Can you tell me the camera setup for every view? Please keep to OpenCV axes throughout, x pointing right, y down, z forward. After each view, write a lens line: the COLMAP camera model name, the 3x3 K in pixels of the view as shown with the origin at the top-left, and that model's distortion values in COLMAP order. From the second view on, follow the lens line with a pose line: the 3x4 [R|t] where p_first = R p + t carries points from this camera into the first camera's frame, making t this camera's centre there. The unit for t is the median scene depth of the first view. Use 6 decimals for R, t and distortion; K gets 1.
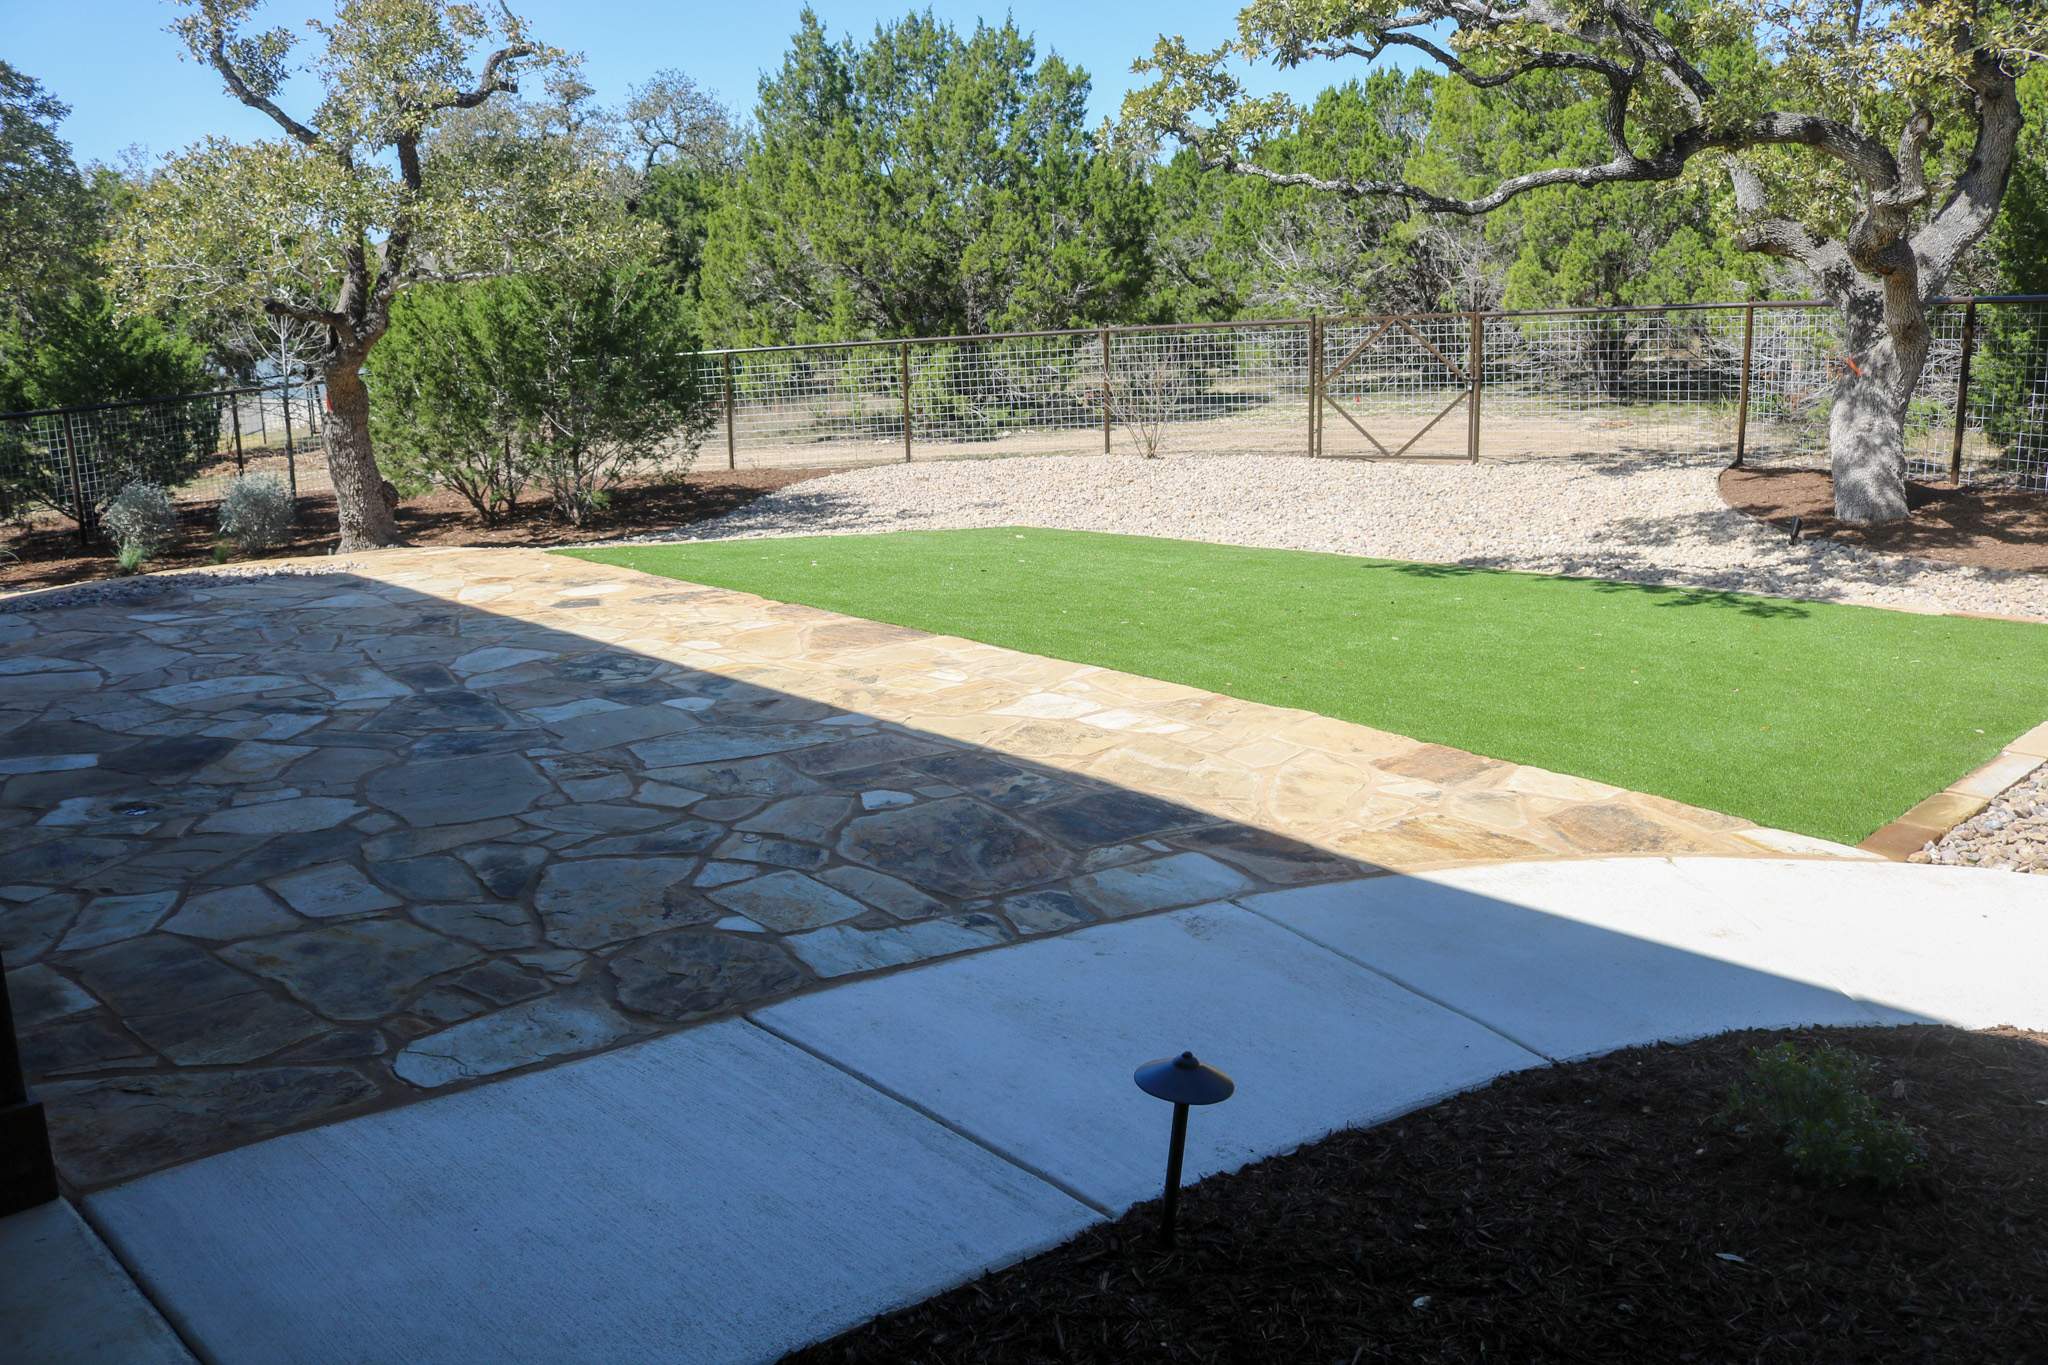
lens RADIAL K [[1708.4, 0, 1018.1], [0, 1708.4, 695.5], [0, 0, 1]] dist [-0.157034, 0.123501]
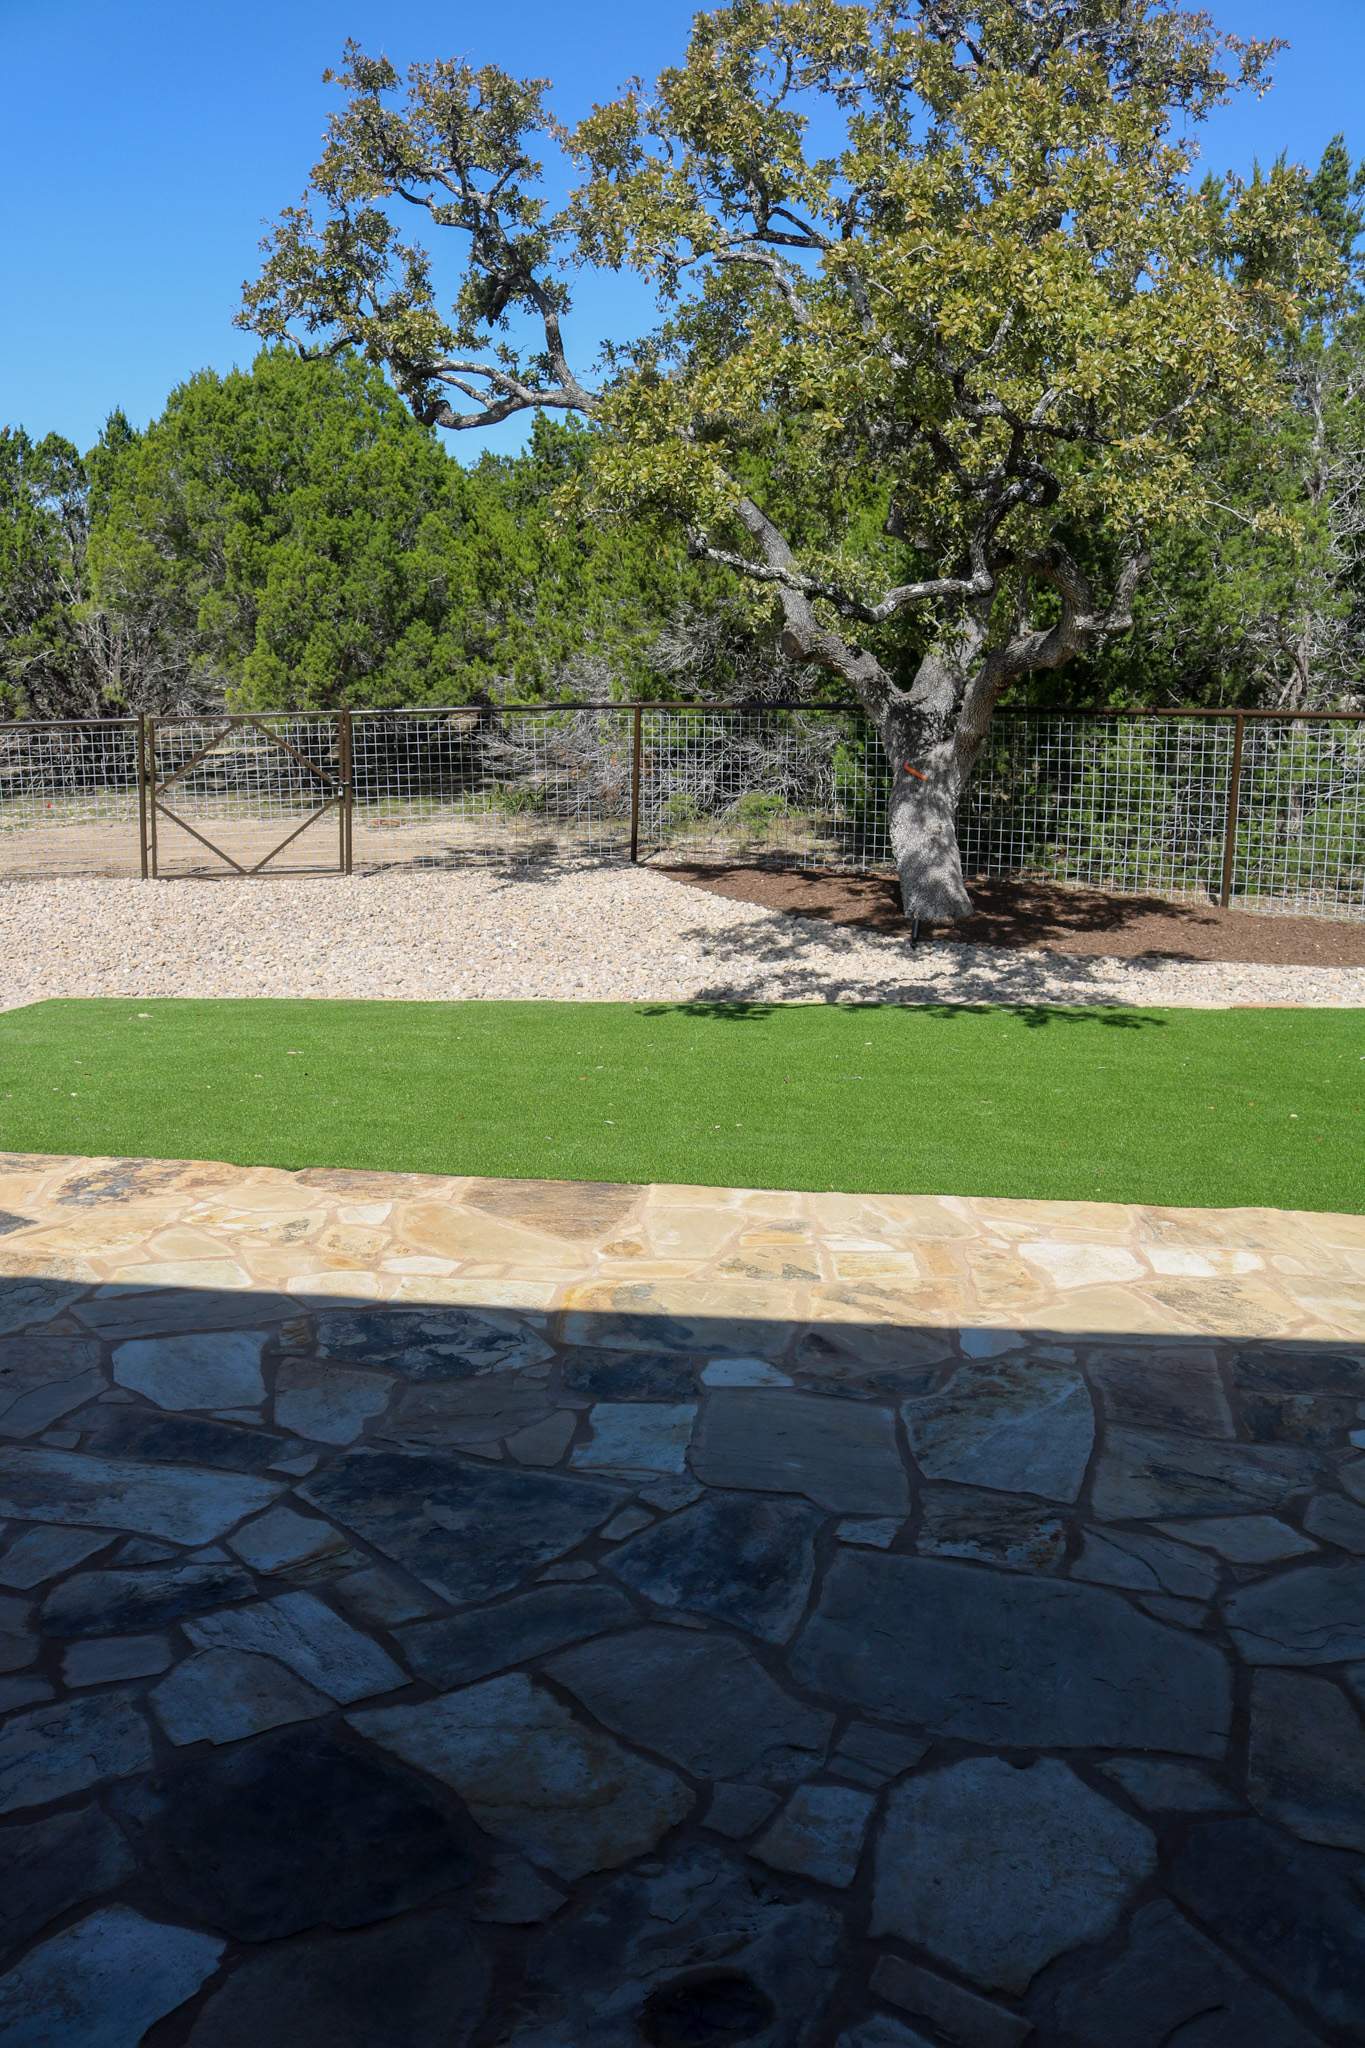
lens RADIAL K [[1708.4, 0, 684.2], [0, 1708.4, 1014.3], [0, 0, 1]] dist [-0.157034, 0.123501]
pose [[0.715772, -0.101030, 0.690987, -0.232868], [0.127258, 0.991782, 0.013188, -0.050880], [-0.686641, 0.078494, 0.722747, 0.212730]]
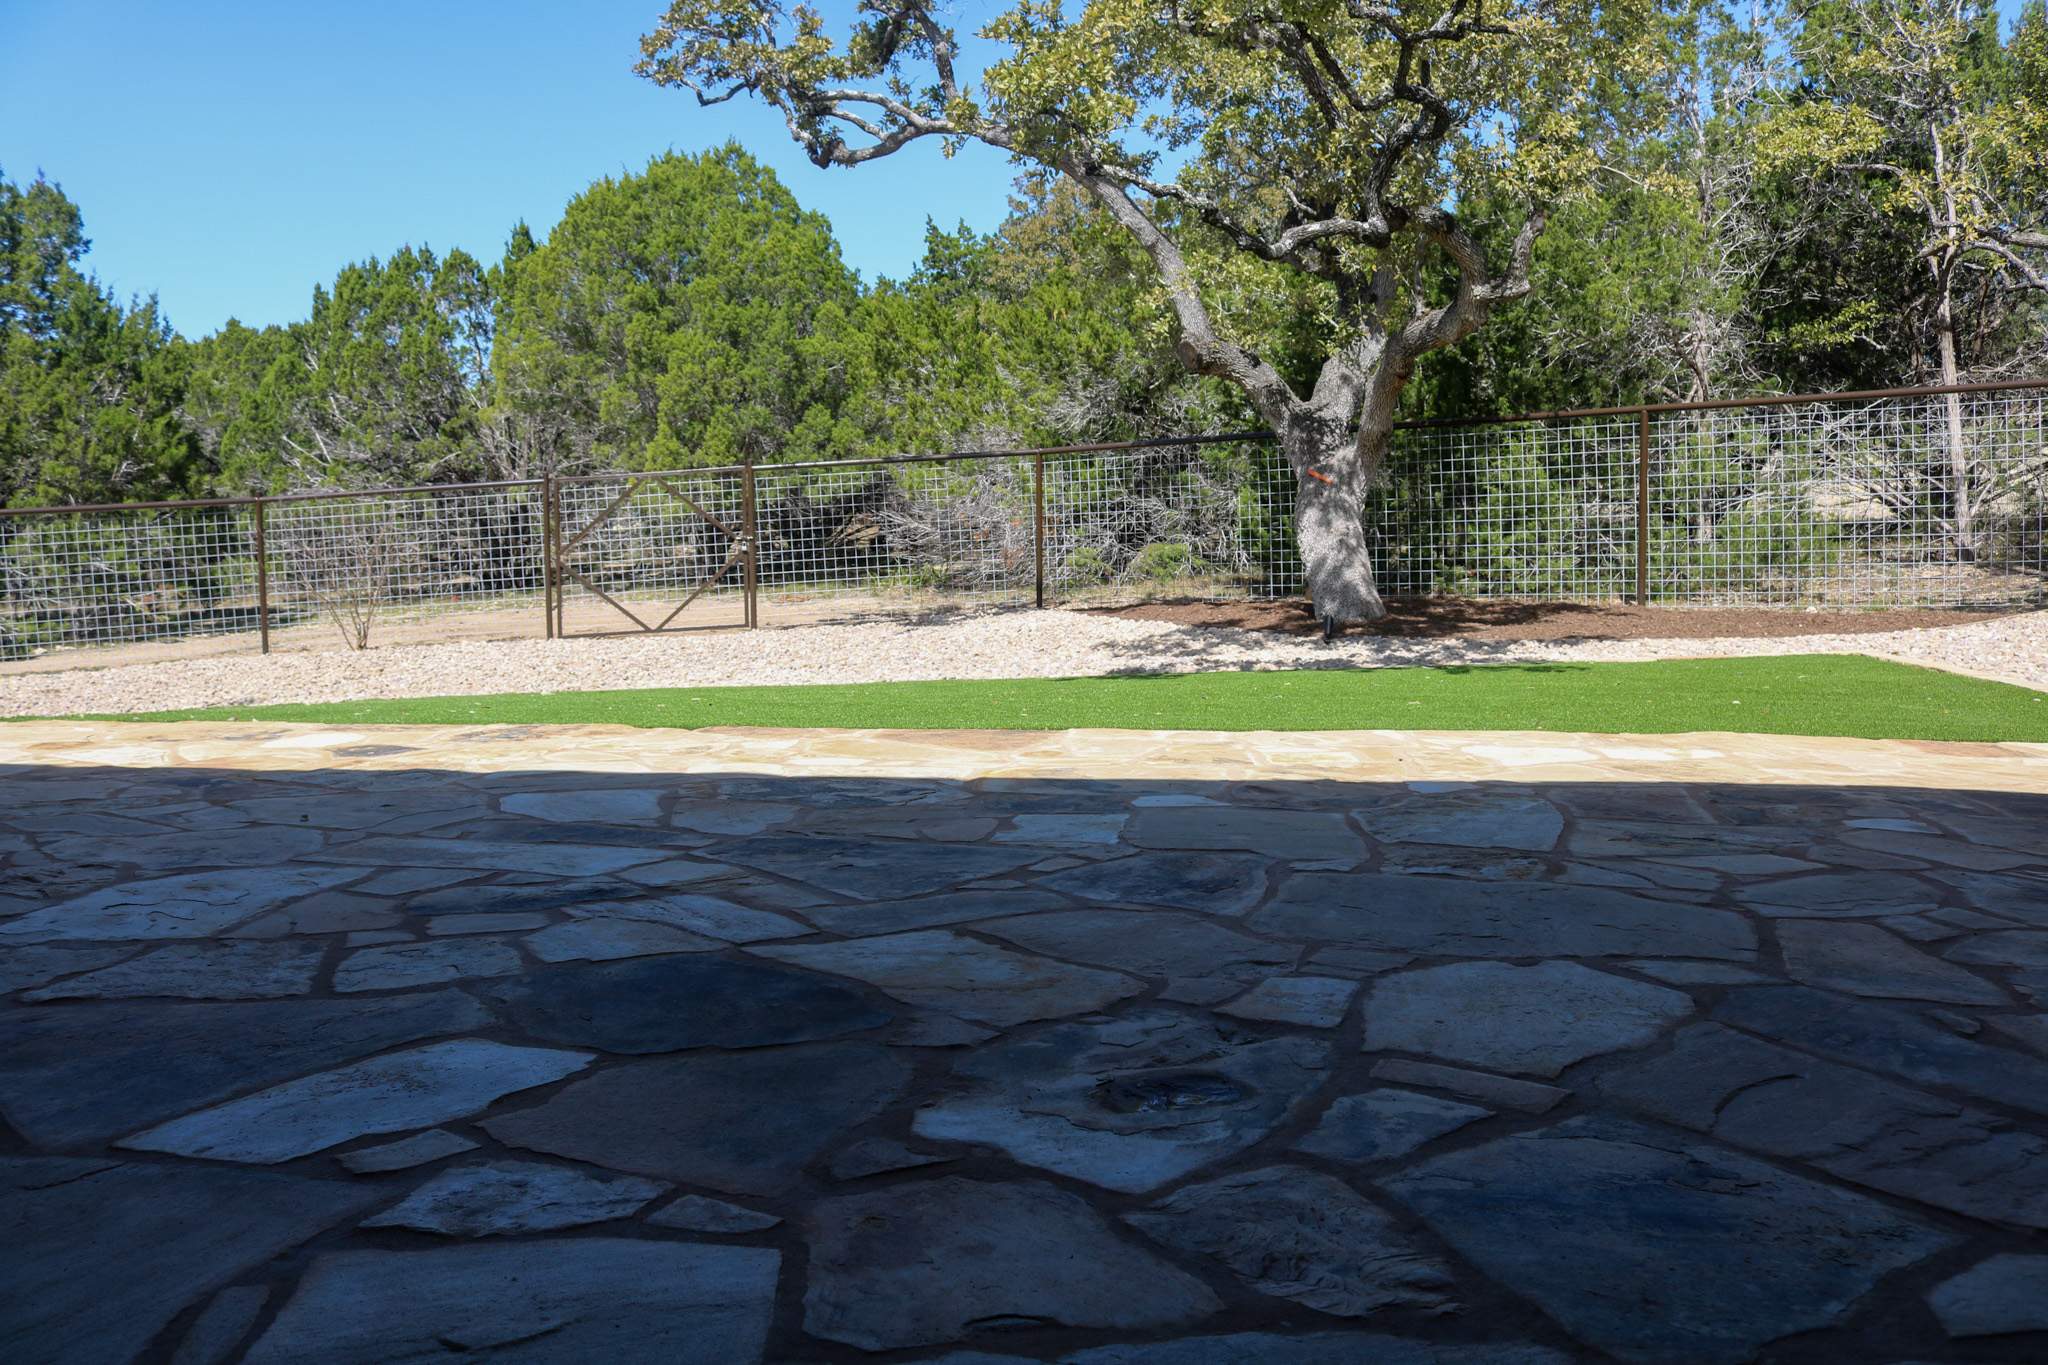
lens RADIAL K [[1708.4, 0, 1037.1], [0, 1708.4, 685.3], [0, 0, 1]] dist [-0.157034, 0.123501]
pose [[0.734889, -0.051722, 0.676213, -0.229914], [0.160119, 0.982132, -0.098891, 0.005483], [-0.659015, 0.180948, 0.730039, 0.229970]]
